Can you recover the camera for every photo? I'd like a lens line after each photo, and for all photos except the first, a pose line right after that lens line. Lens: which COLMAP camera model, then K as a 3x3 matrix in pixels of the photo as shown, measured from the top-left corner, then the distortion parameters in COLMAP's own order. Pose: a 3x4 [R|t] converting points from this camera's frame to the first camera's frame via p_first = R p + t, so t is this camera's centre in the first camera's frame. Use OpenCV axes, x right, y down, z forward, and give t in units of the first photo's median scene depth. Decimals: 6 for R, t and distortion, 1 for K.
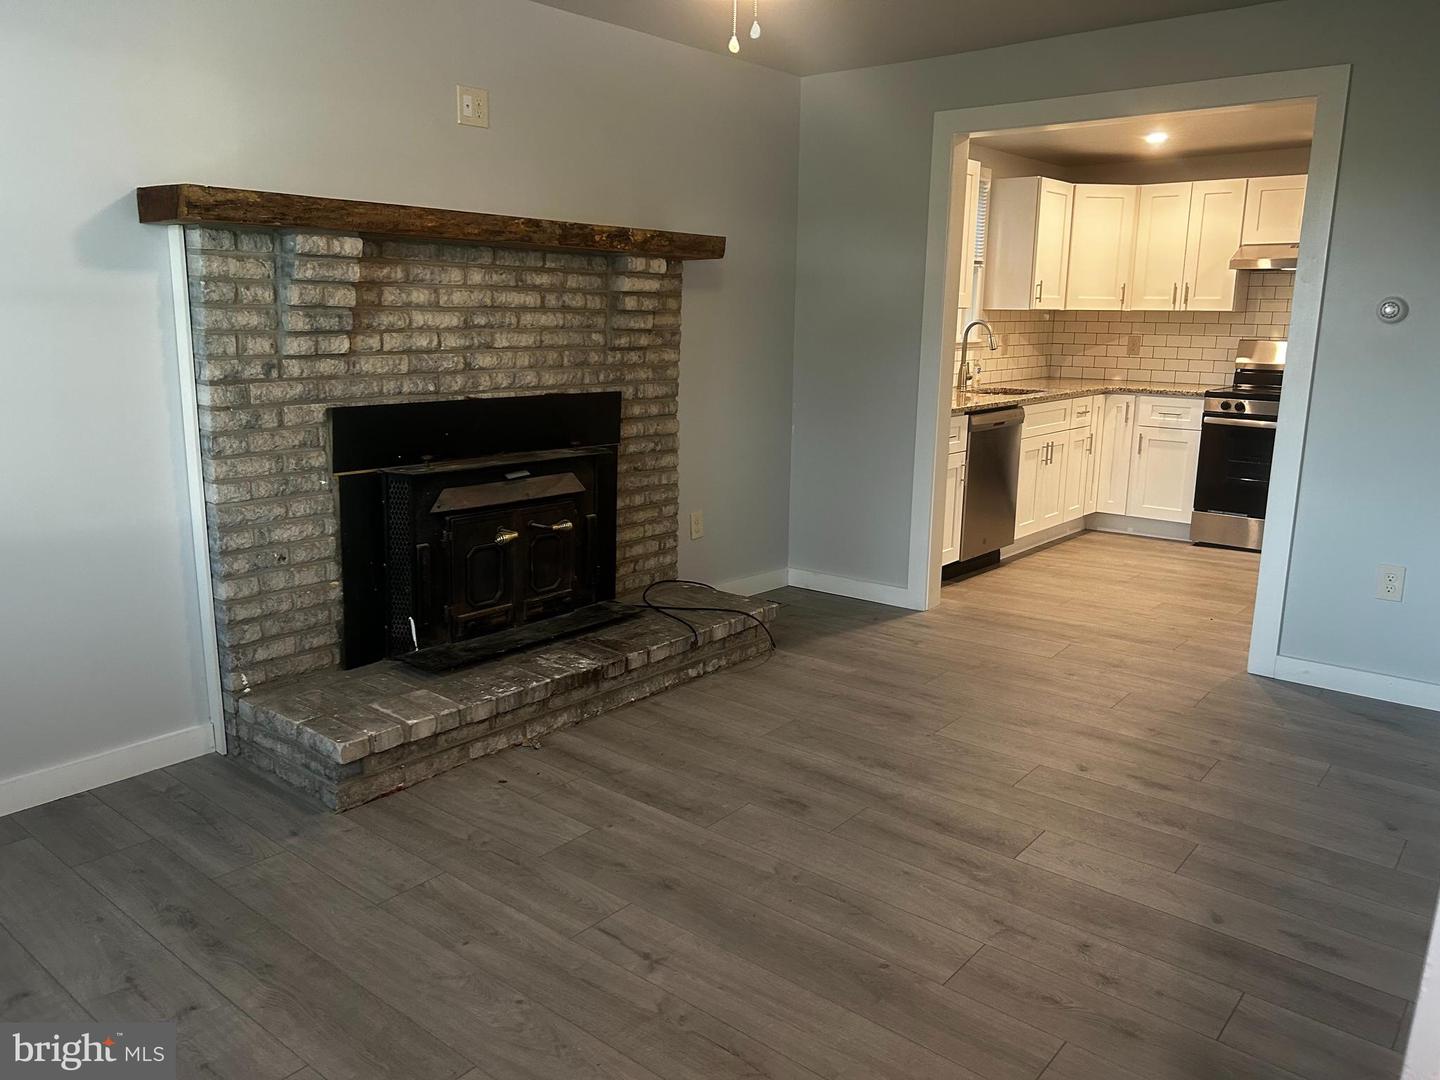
lens RADIAL K [[1089.4, 0, 721.5], [0, 1089.4, 535.1], [0, 0, 1]] dist [0.053769, -0.056318]
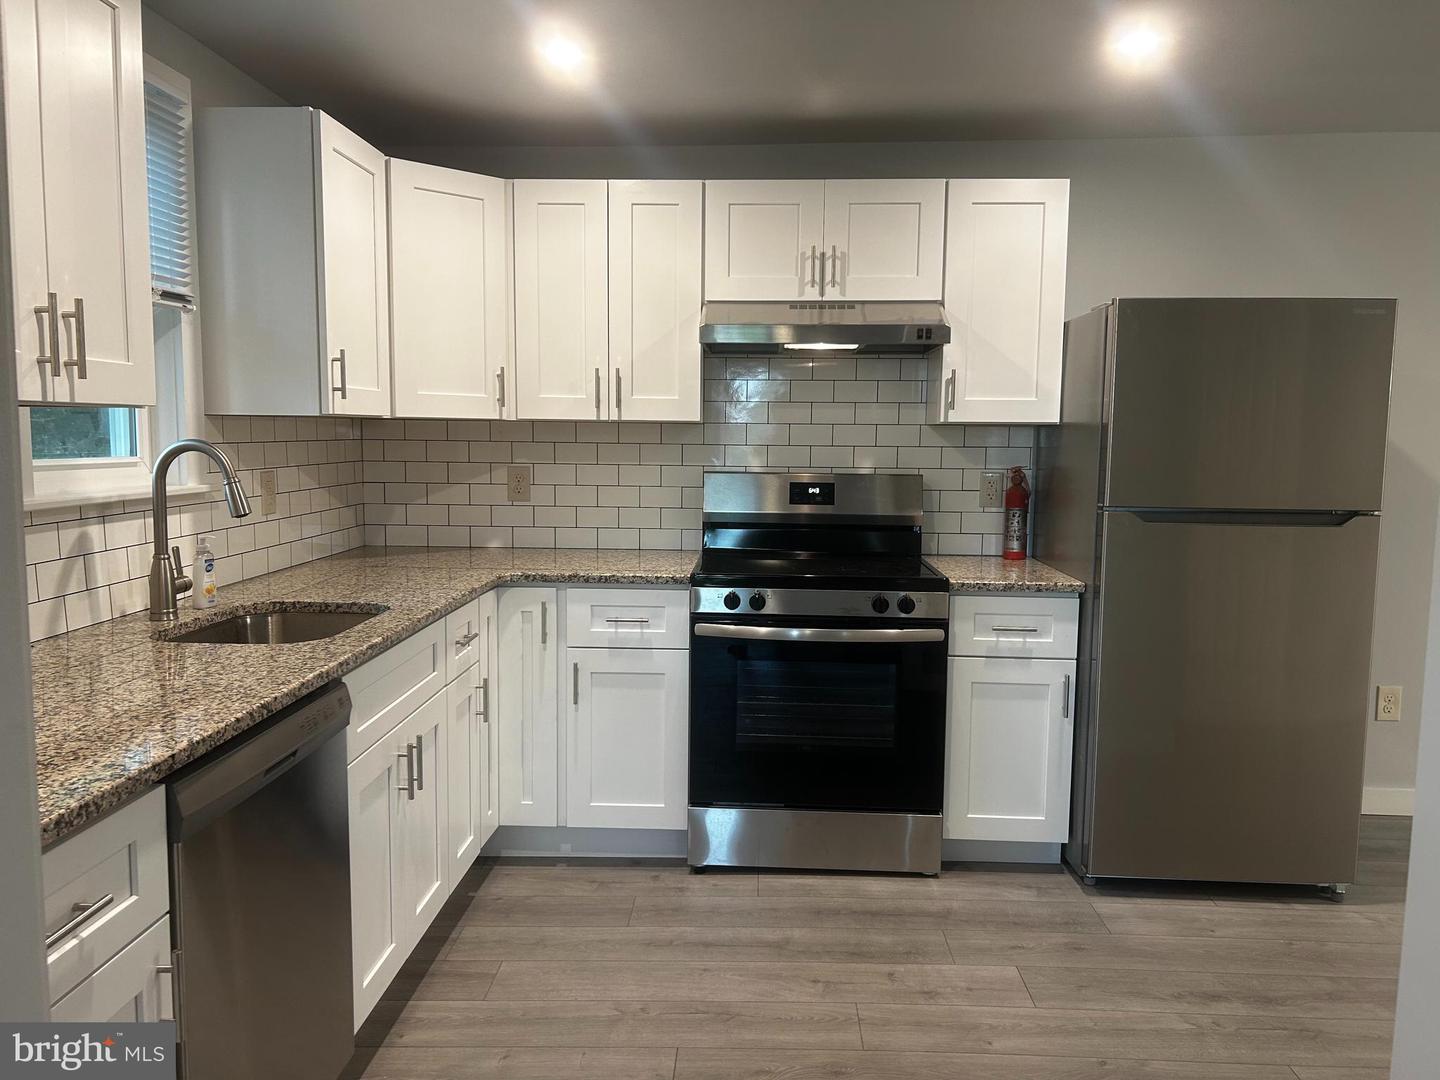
lens RADIAL K [[1089.4, 0, 723.2], [0, 1089.4, 534.5], [0, 0, 1]] dist [0.053769, -0.056318]
pose [[0.795335, -0.063417, 0.602844, 0.143980], [0.124402, 0.990420, -0.059936, -0.113783], [-0.593268, 0.122665, 0.795605, 0.569217]]
